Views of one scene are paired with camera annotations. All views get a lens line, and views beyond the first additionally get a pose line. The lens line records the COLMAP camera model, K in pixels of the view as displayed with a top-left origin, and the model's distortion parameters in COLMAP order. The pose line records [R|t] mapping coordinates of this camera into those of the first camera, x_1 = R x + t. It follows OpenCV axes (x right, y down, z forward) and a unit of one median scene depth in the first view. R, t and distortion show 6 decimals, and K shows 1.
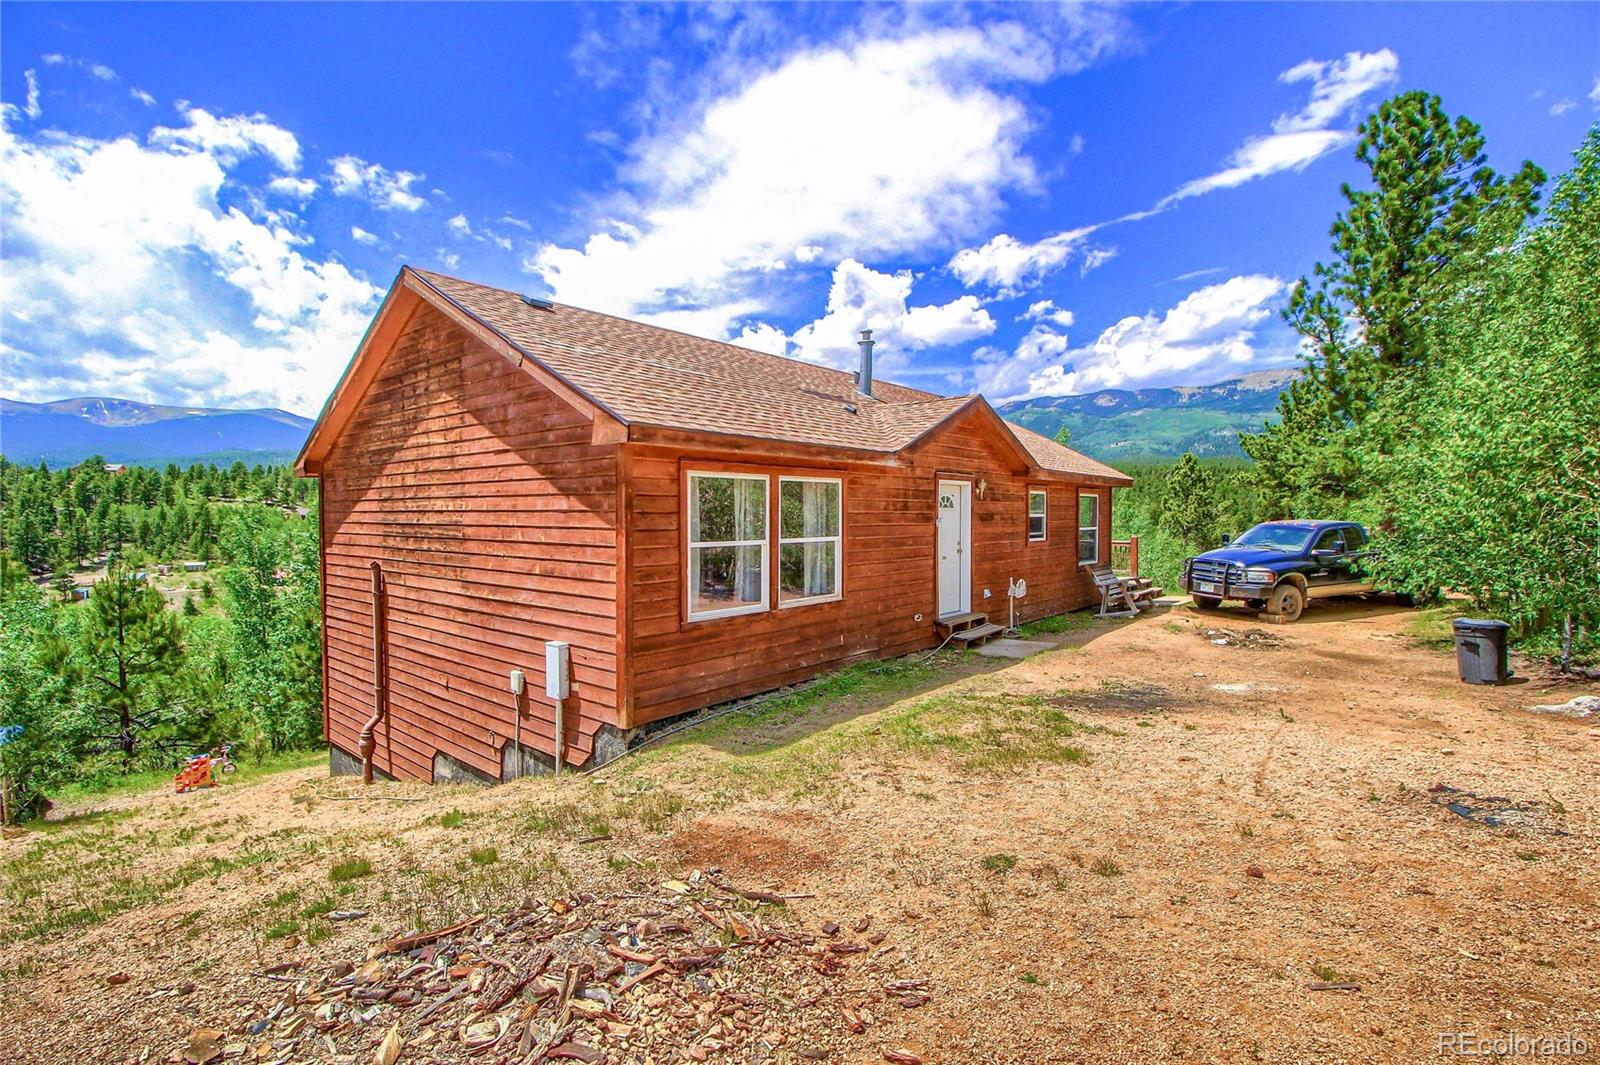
lens RADIAL K [[746.6, 0, 803.0], [0, 746.6, 540.1], [0, 0, 1]] dist [0.017829, -0.012602]
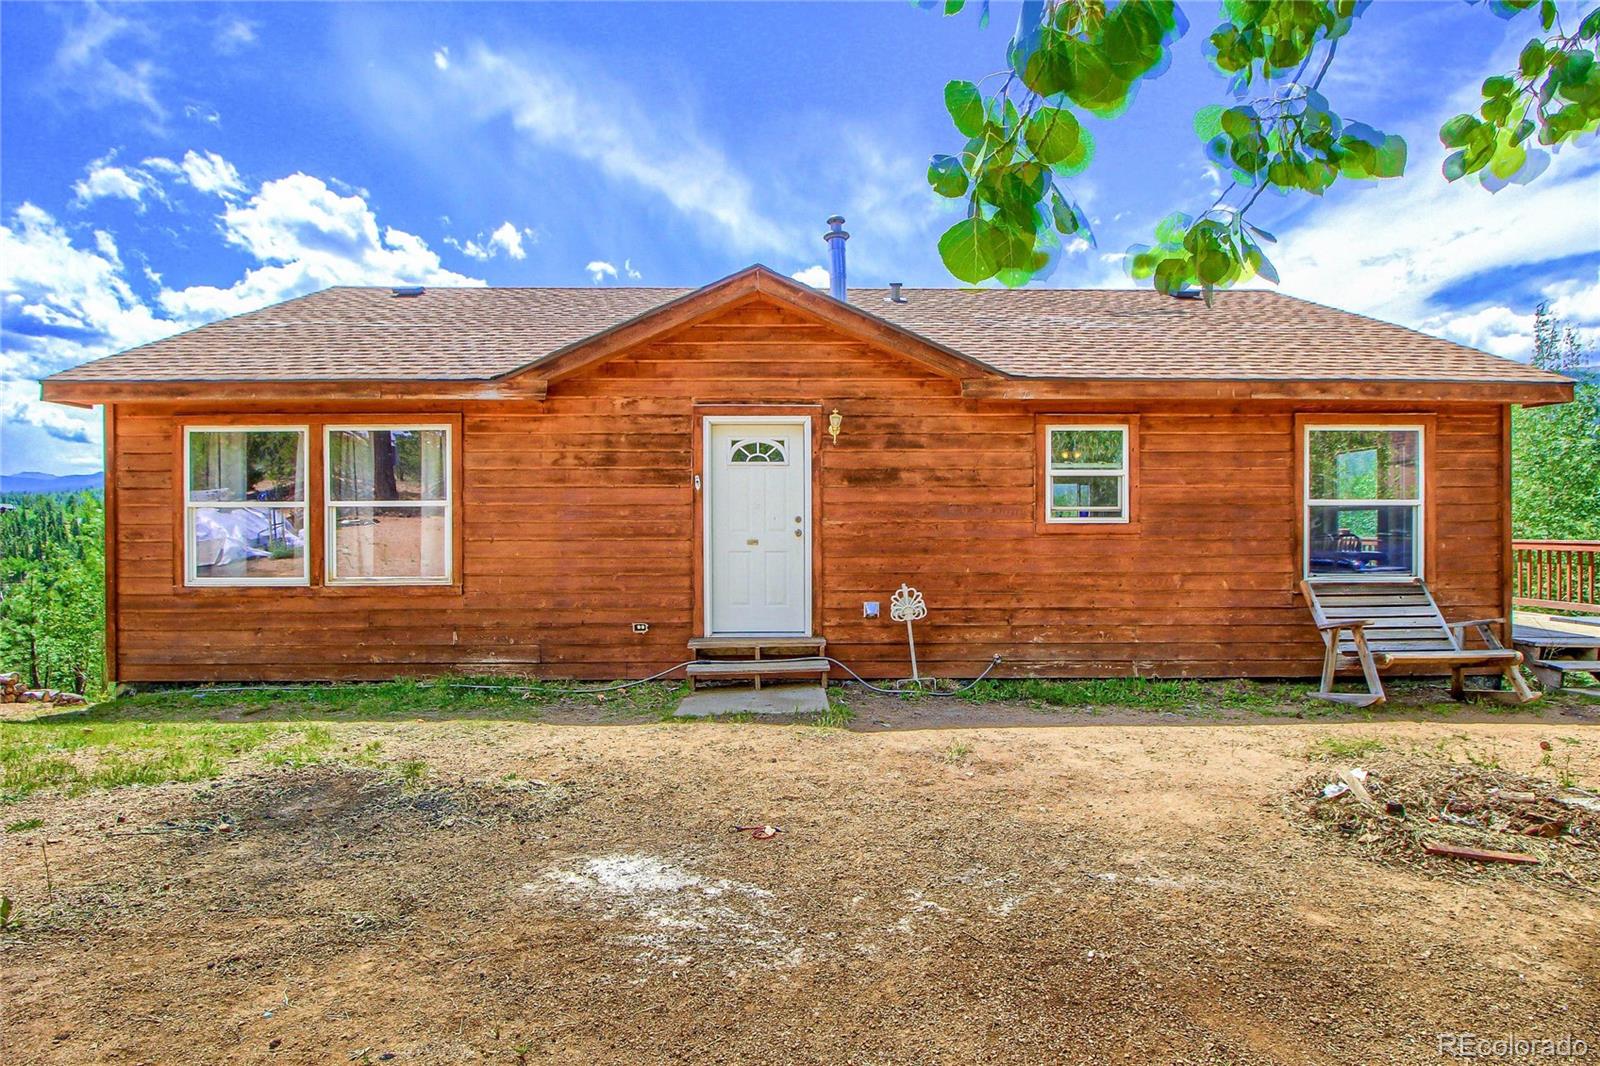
lens RADIAL K [[746.6, 0, 794.5], [0, 746.6, 529.9], [0, 0, 1]] dist [0.017829, -0.012602]
pose [[0.658077, 0.006226, -0.752924, 0.674891], [-0.024350, 0.999619, -0.013017, 0.020744], [0.752556, 0.026900, 0.657978, 0.604849]]
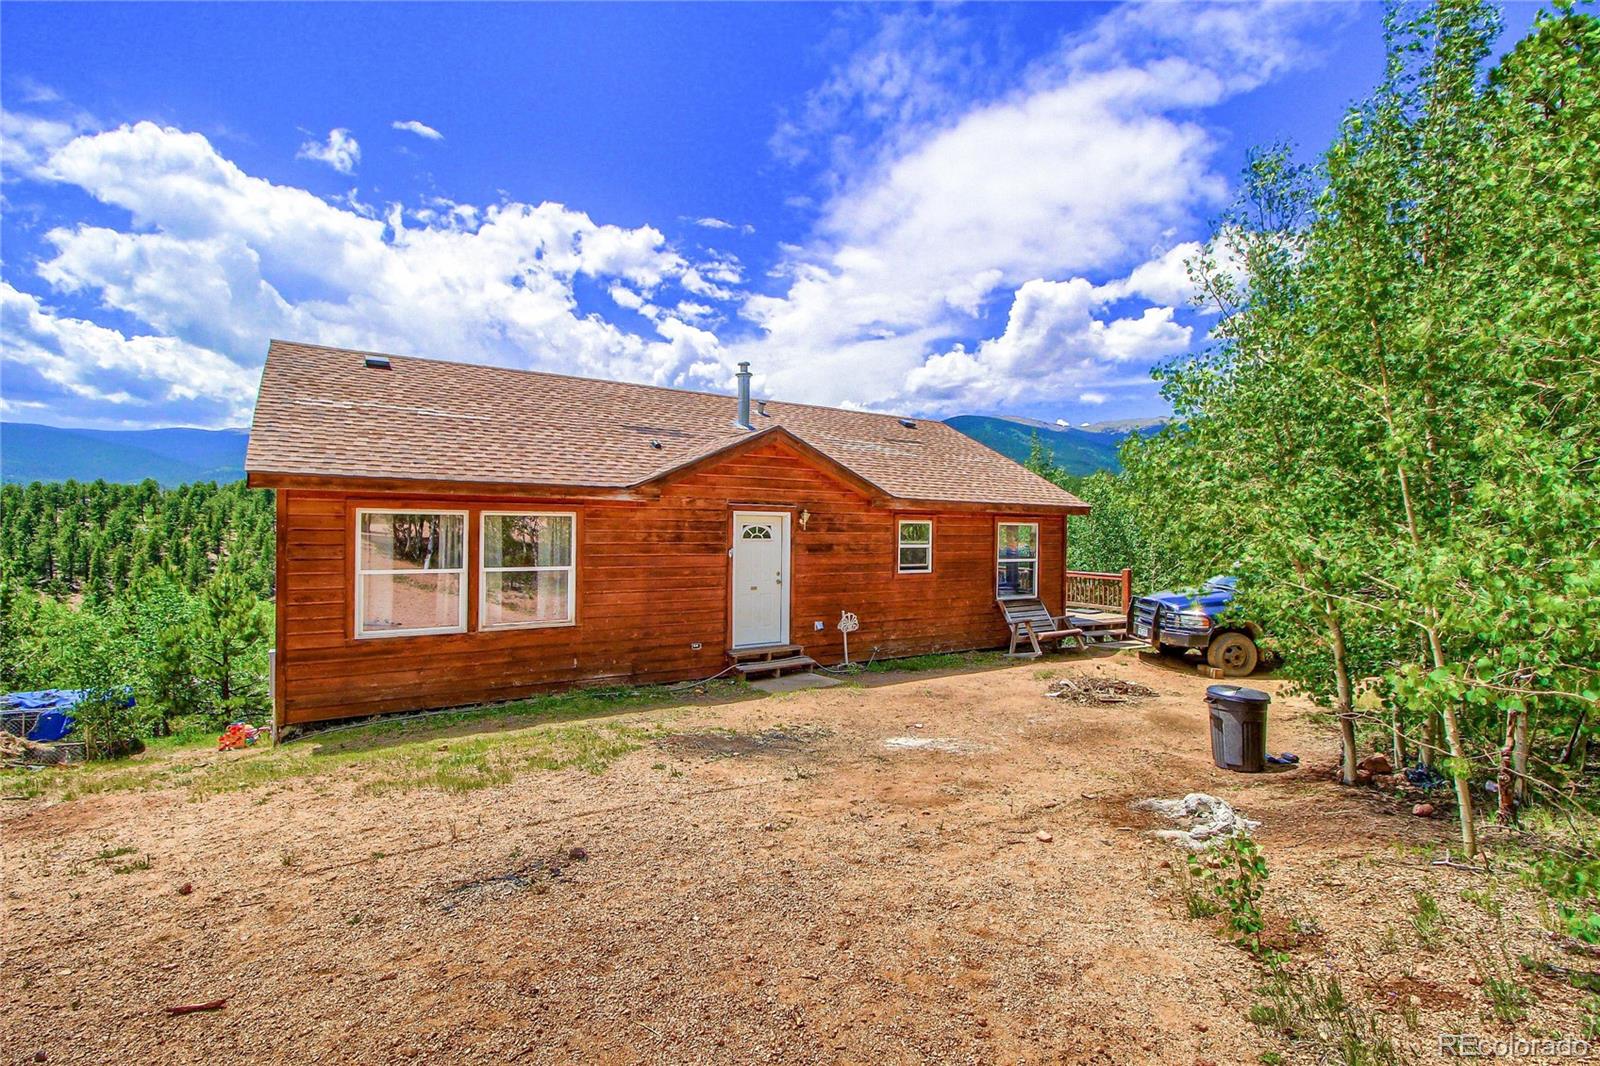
lens RADIAL K [[715.7, 0, 793.1], [0, 715.7, 523.5], [0, 0, 1]] dist [0.011164, 0.000127]
pose [[0.952673, 0.006248, -0.303933, 0.526394], [-0.021082, 0.998740, -0.045549, -0.020410], [0.303266, 0.049801, 0.951604, 0.086687]]
